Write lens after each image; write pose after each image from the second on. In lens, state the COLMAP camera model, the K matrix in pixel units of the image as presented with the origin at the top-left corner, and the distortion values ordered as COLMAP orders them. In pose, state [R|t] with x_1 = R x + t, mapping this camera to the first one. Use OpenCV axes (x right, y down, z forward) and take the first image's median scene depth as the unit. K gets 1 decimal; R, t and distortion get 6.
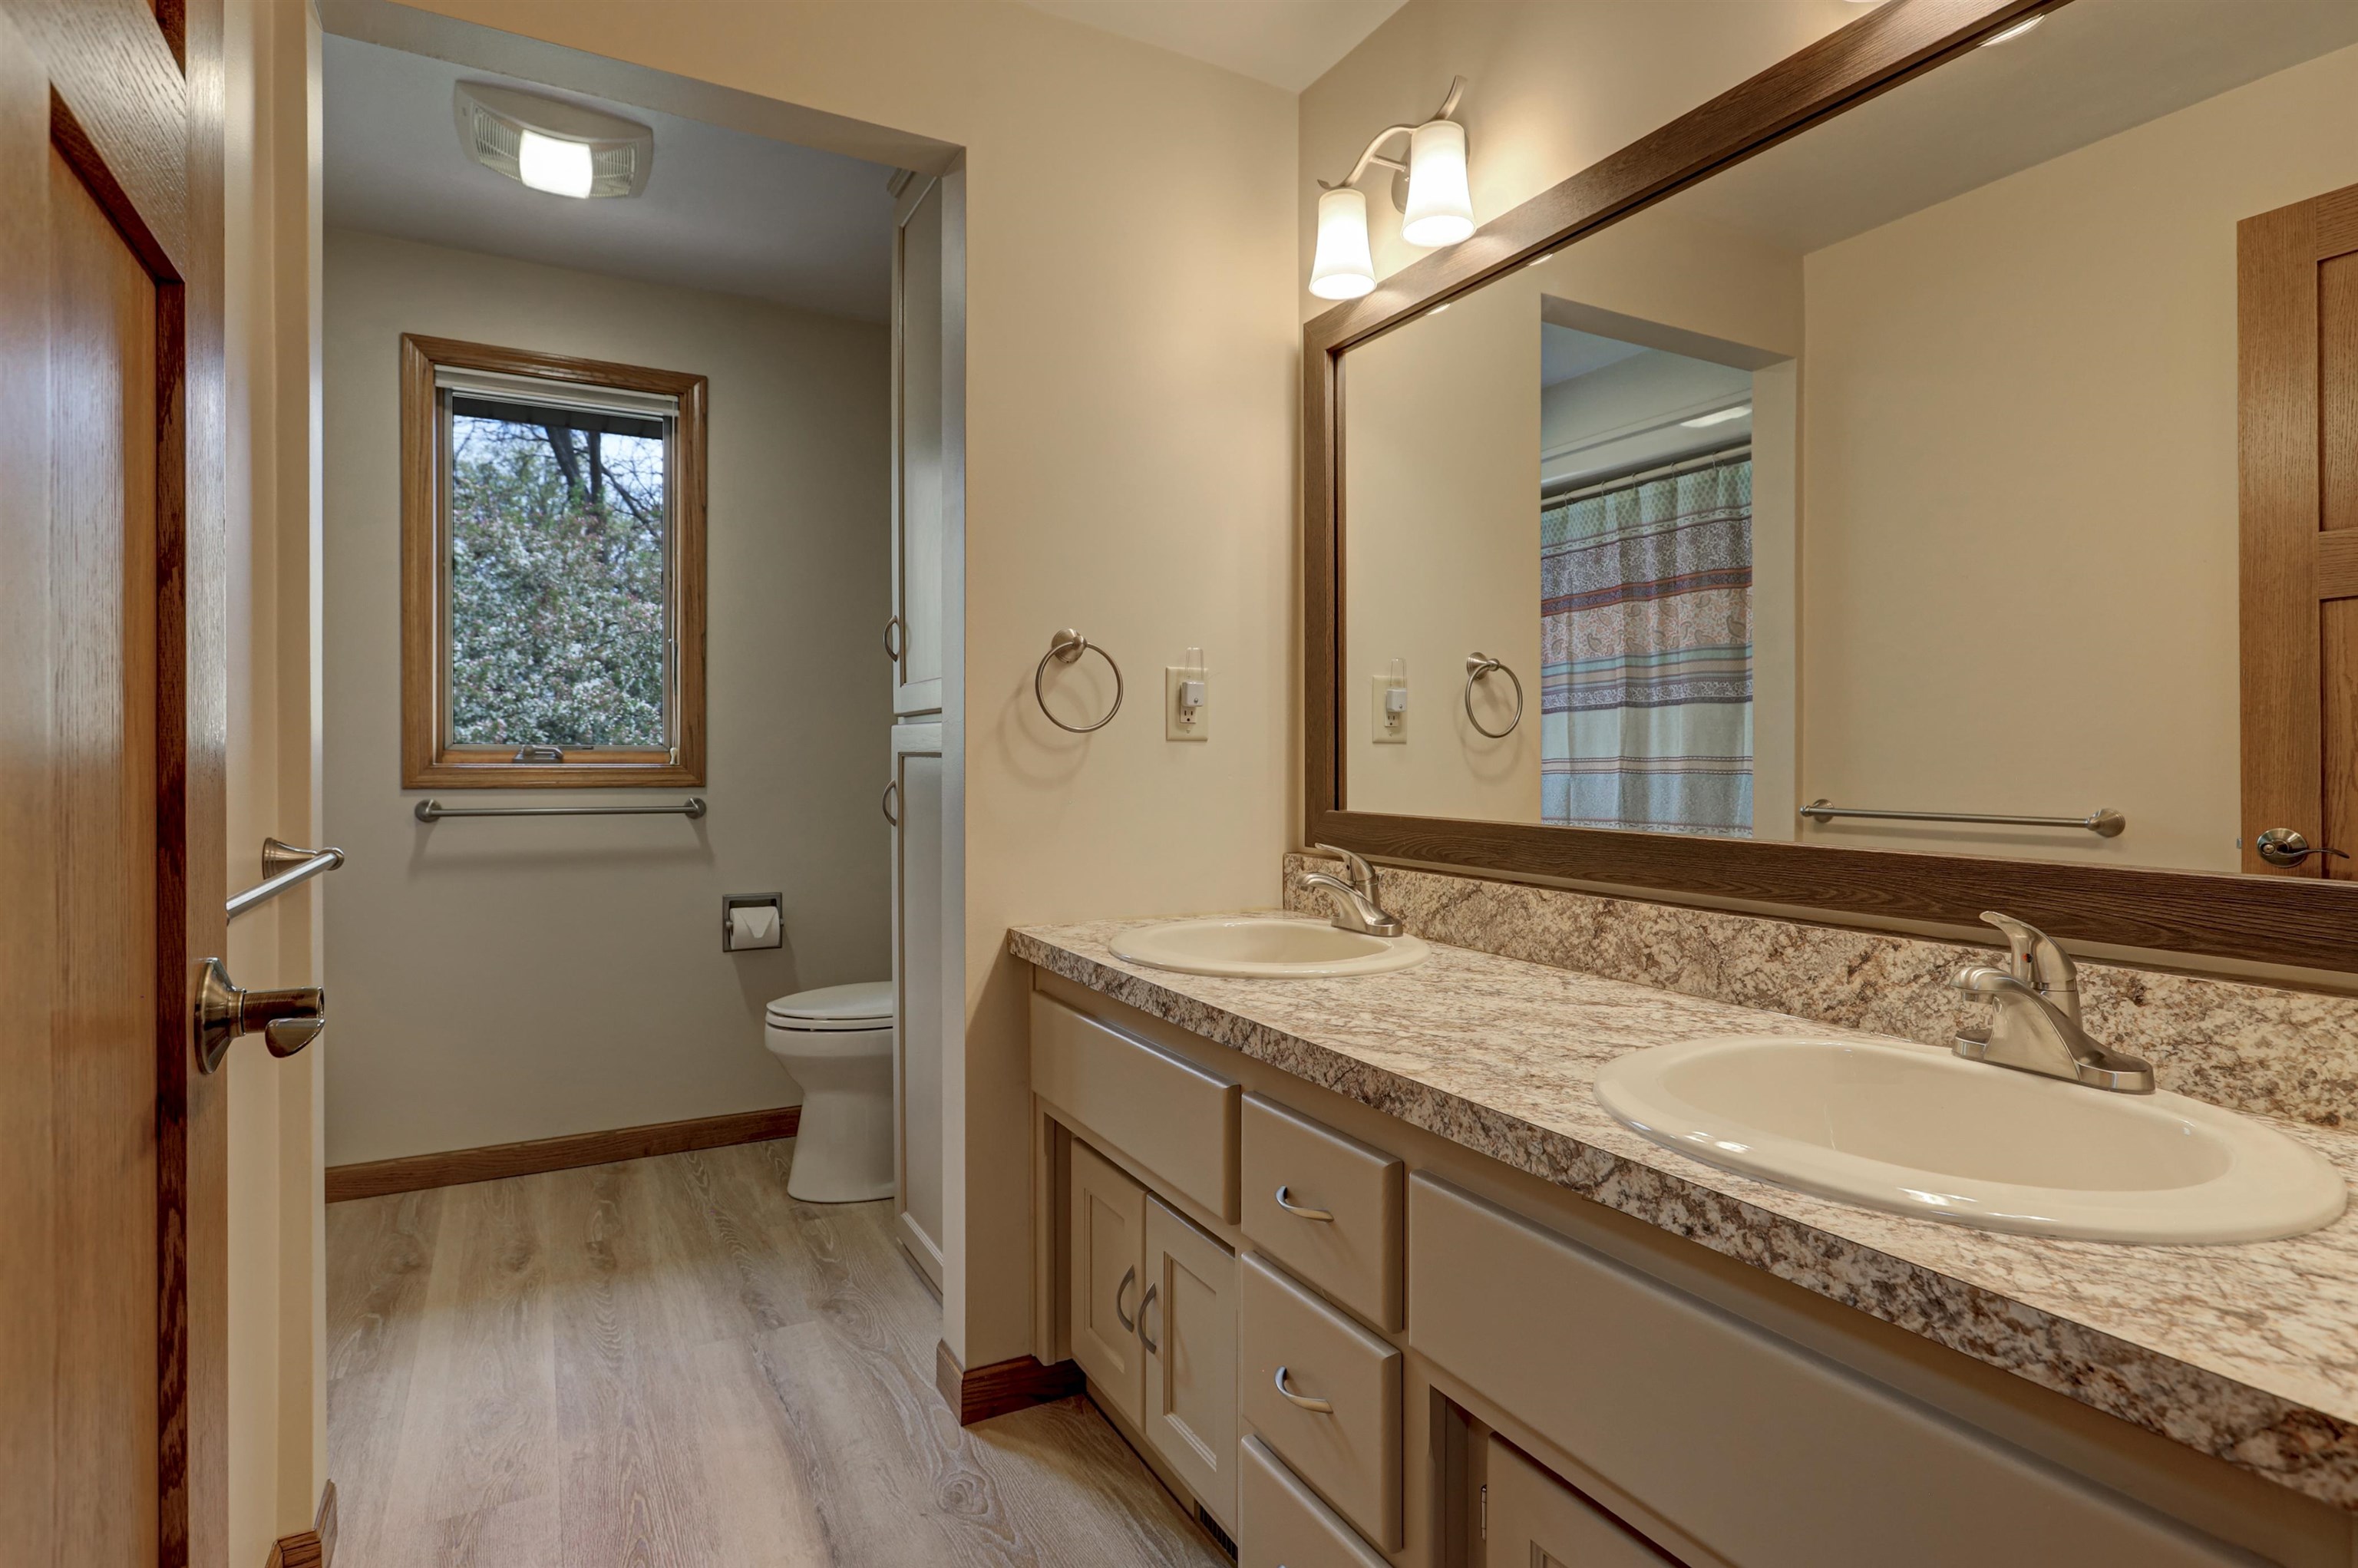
lens RADIAL K [[1228.3, 0, 1186.6], [0, 1228.3, 758.6], [0, 0, 1]] dist [-0.005659, 0.006143]
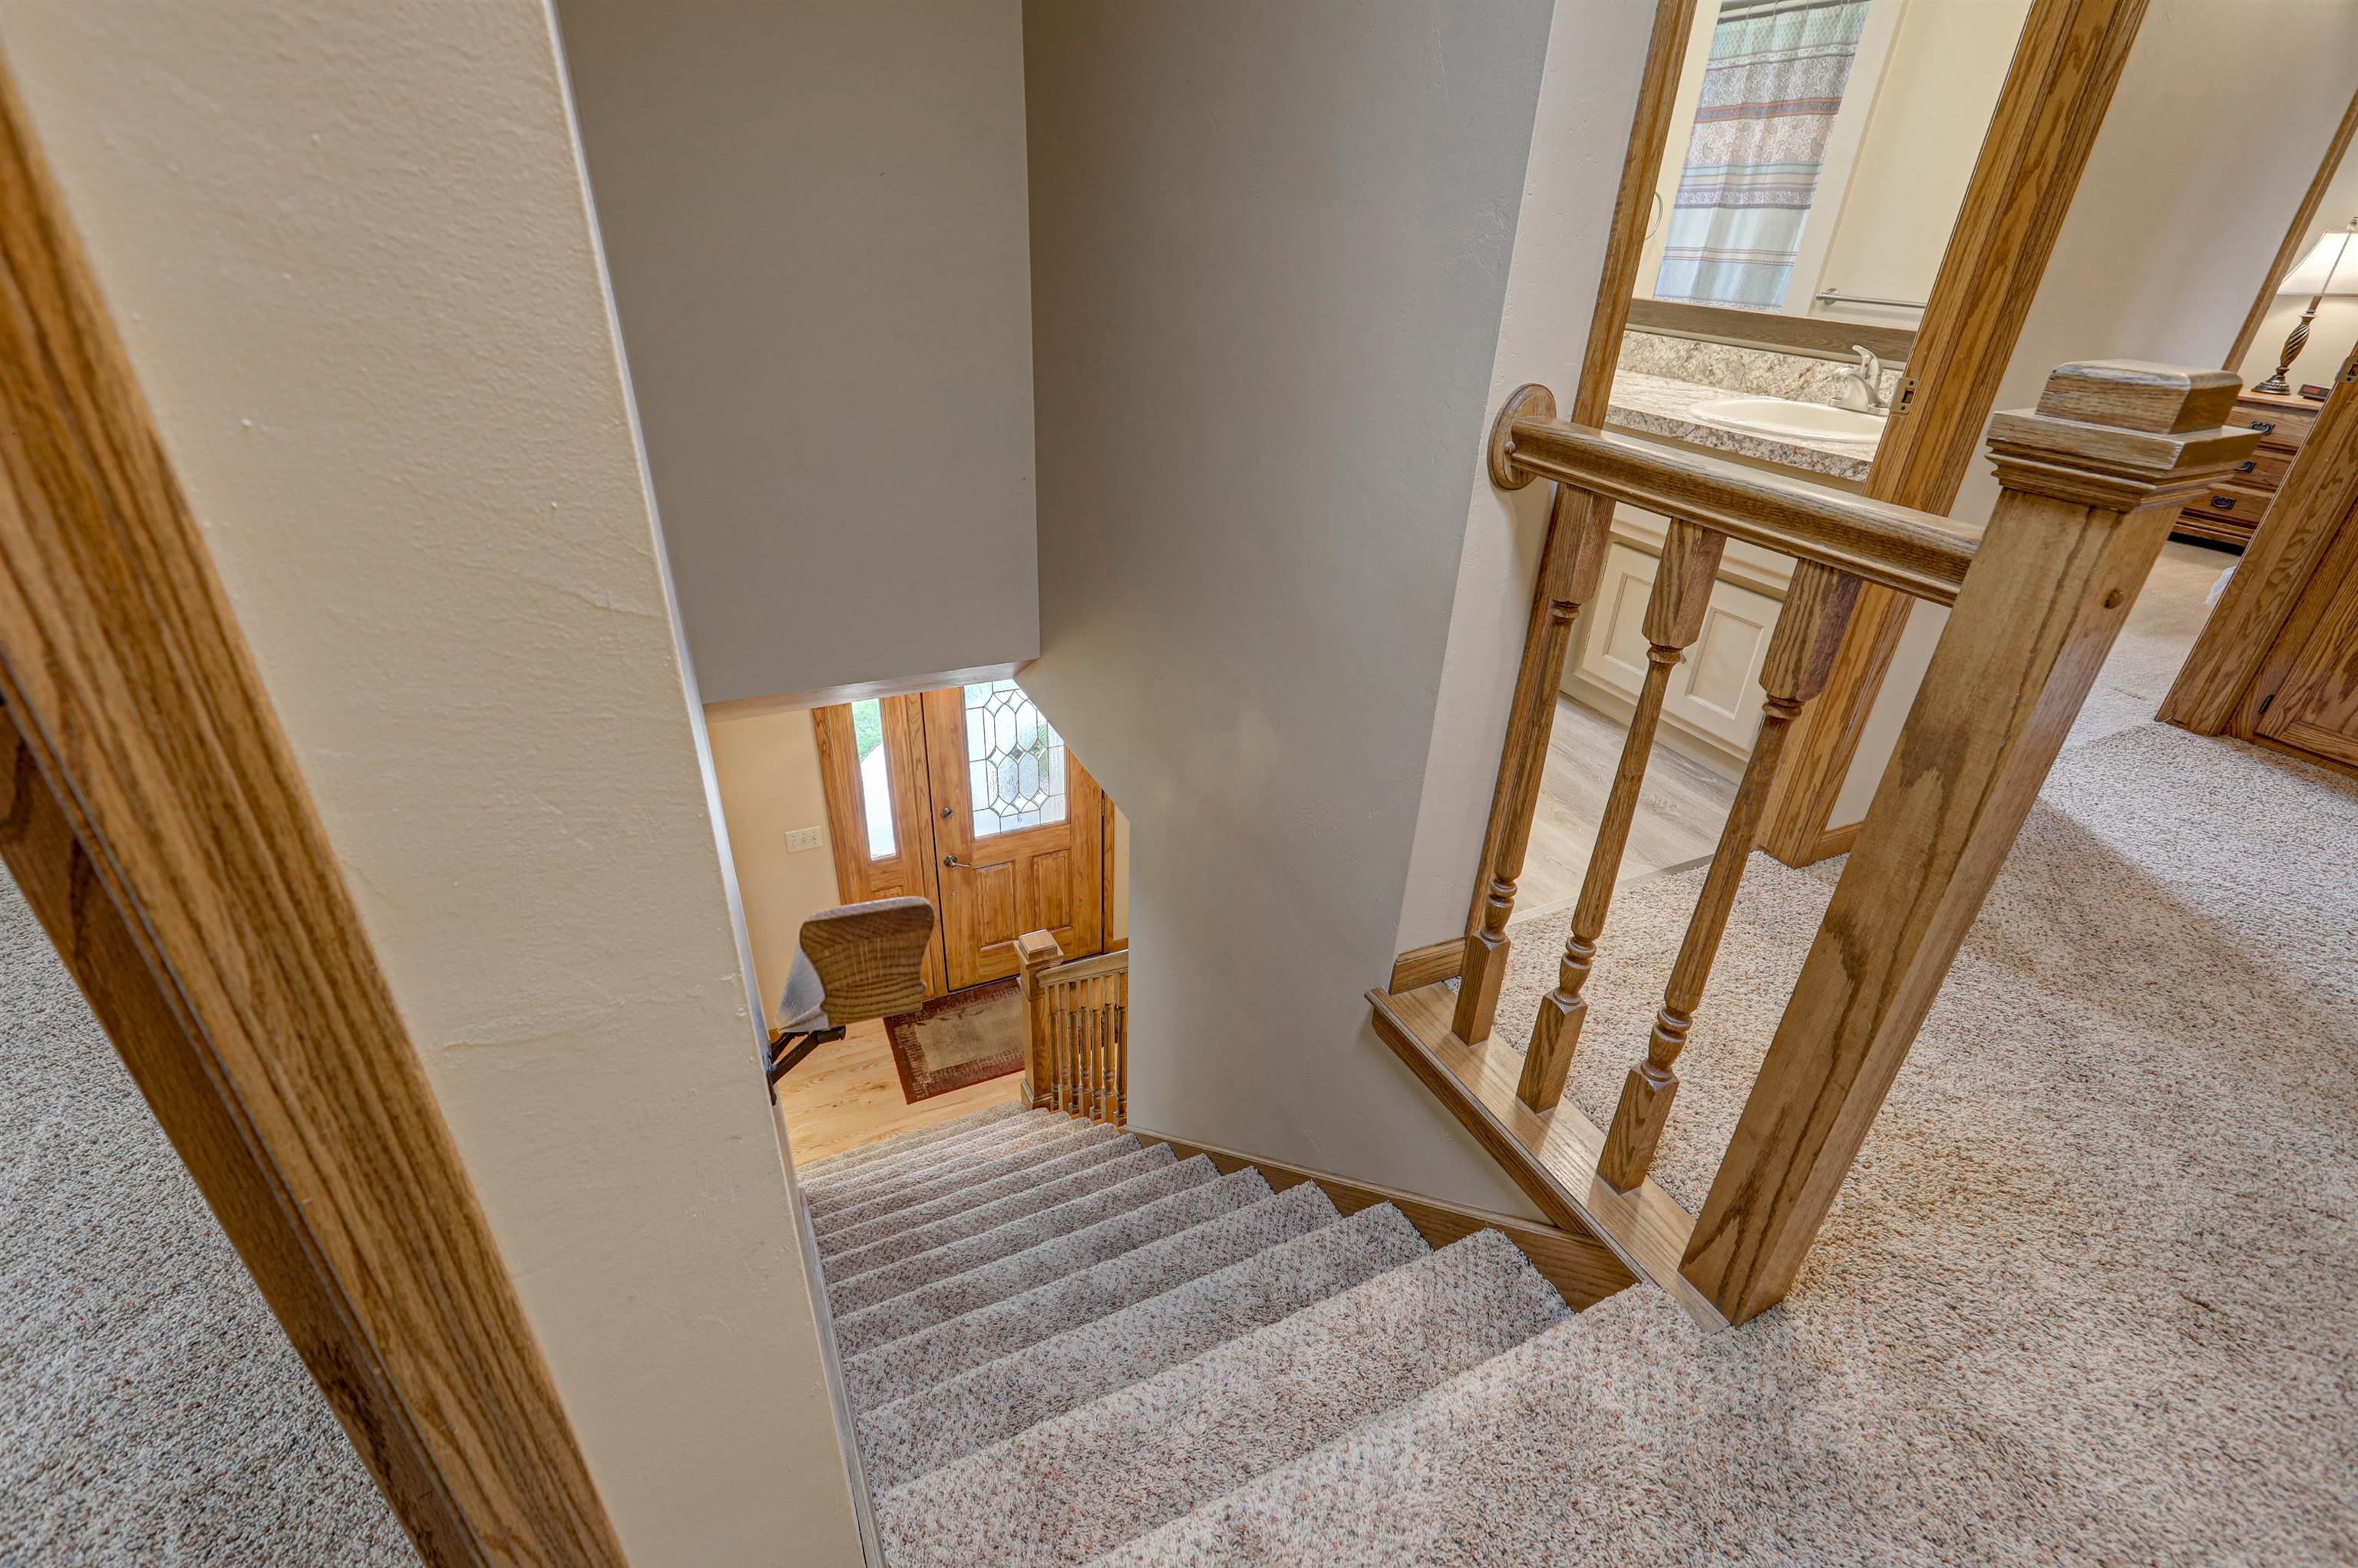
lens RADIAL K [[1061.6, 0, 1157.6], [0, 1061.6, 789.6], [0, 0, 1]] dist [0.003344, 0.001271]
pose [[0.997304, 0.059858, -0.042448, -0.203933], [-0.031968, 0.875083, 0.482917, -0.029097], [0.066052, -0.480258, 0.874637, -0.457856]]
